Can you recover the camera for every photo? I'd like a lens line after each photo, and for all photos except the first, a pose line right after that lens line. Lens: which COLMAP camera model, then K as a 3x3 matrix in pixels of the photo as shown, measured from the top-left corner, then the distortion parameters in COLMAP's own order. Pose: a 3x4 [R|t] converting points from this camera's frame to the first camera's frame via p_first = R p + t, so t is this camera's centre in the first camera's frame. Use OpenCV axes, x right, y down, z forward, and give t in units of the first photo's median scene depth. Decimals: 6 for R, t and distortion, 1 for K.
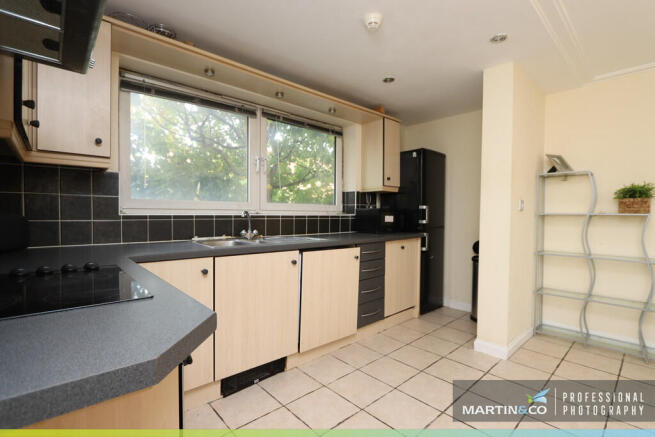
lens RADIAL K [[304.7, 0, 327.5], [0, 304.7, 218.5], [0, 0, 1]] dist [-0.047043, 0.000148]
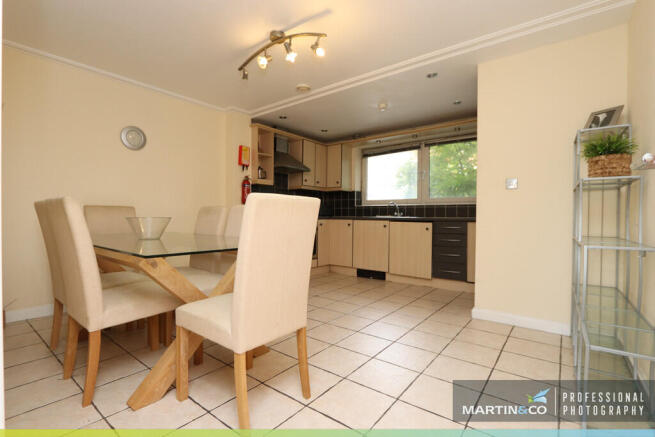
lens RADIAL K [[304.7, 0, 327.5], [0, 304.7, 218.5], [0, 0, 1]] dist [-0.047043, 0.000148]
pose [[0.156259, 0.000124, -0.987716, 1.814411], [-0.022623, 0.999738, -0.003454, 0.104712], [0.987457, 0.022884, 0.156221, 0.282765]]
